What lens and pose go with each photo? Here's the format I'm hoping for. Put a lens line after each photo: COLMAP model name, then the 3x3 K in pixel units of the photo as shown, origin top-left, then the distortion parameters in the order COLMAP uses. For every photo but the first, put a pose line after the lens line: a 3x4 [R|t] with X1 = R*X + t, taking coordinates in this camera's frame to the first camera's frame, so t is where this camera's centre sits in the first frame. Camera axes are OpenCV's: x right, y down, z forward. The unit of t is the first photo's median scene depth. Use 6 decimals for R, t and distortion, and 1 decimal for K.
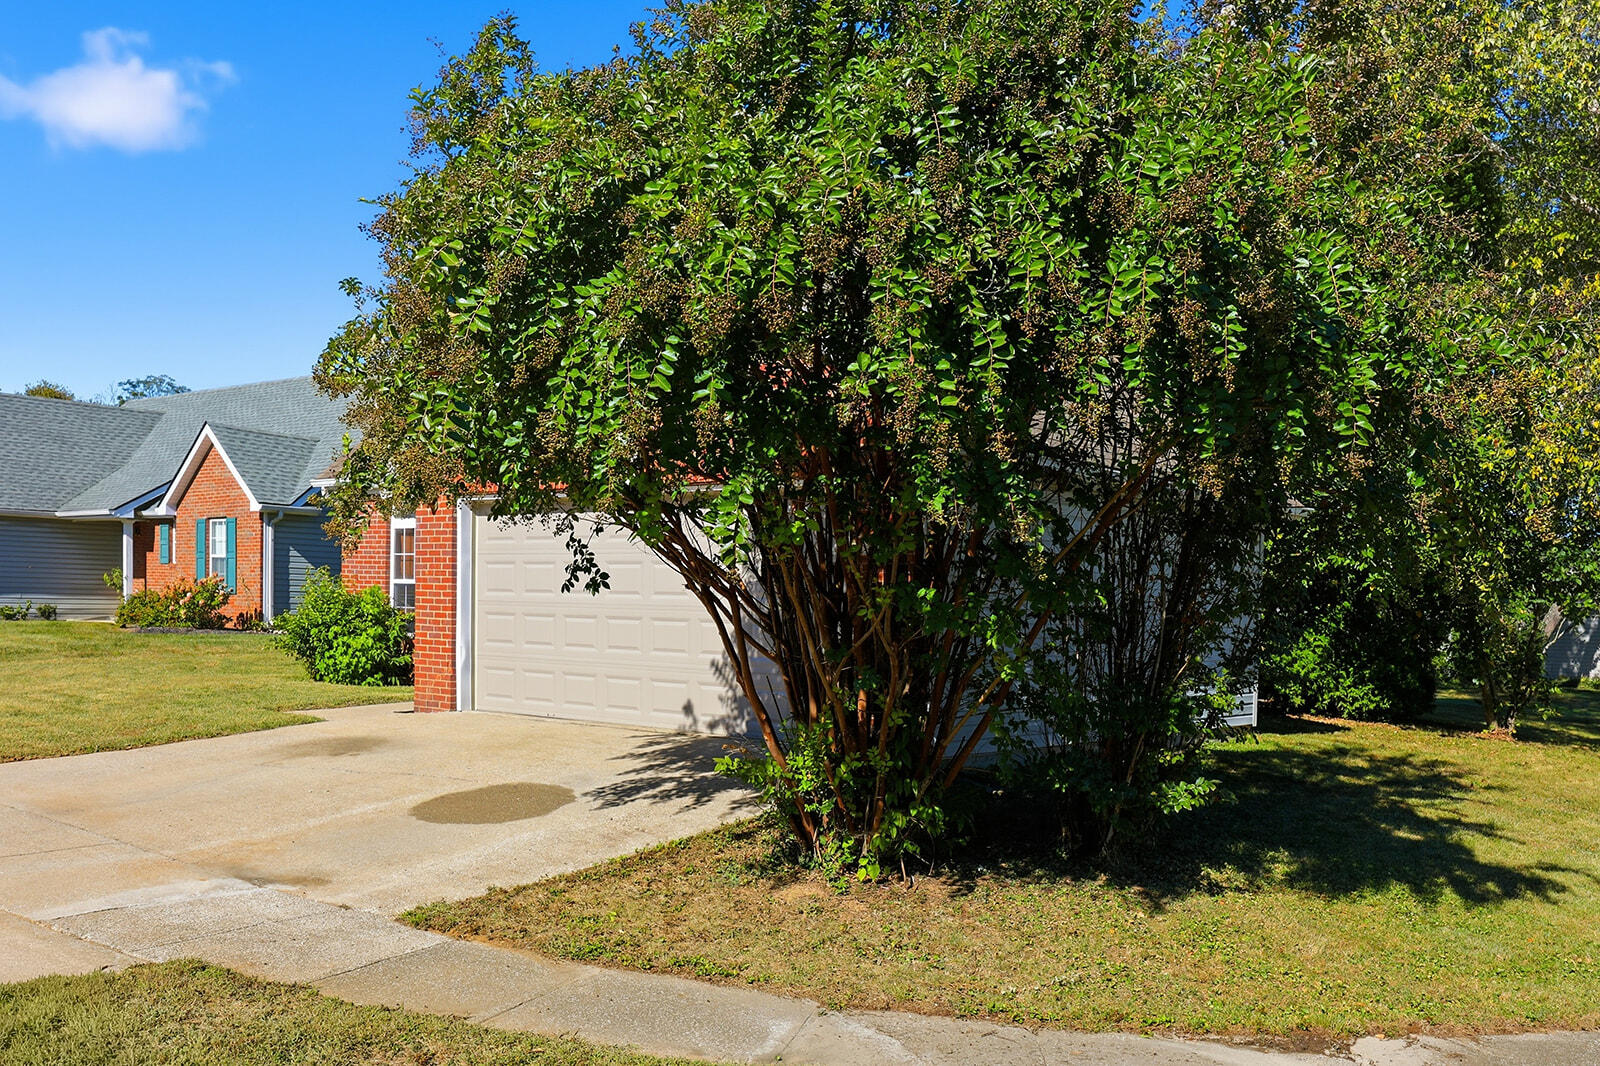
lens RADIAL K [[1830.9, 0, 799.8], [0, 1830.9, 759.7], [0, 0, 1]] dist [0.020674, -0.011118]
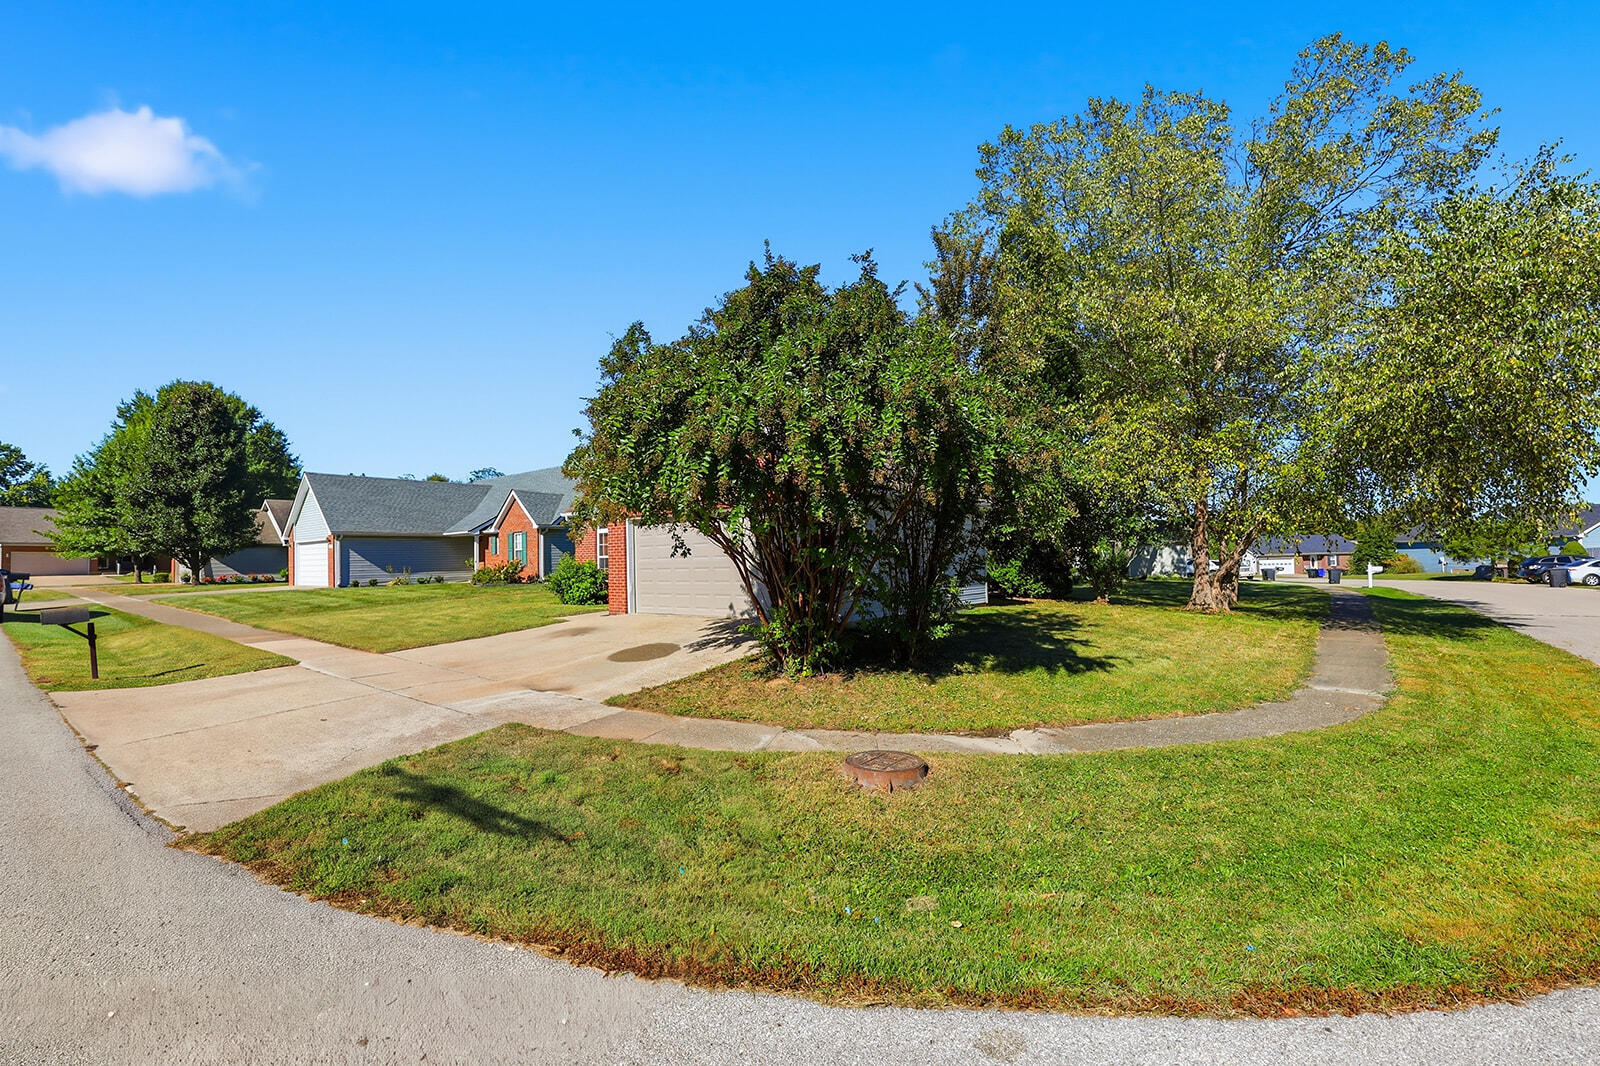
lens RADIAL K [[883.9, 0, 800.0], [0, 883.9, 533.0], [0, 0, 1]] dist [0.000487, -0.000551]
pose [[0.998821, -0.048126, 0.006289, 0.030699], [0.048529, 0.992301, -0.113945, 0.014085], [-0.000757, 0.114116, 0.993467, -0.123266]]
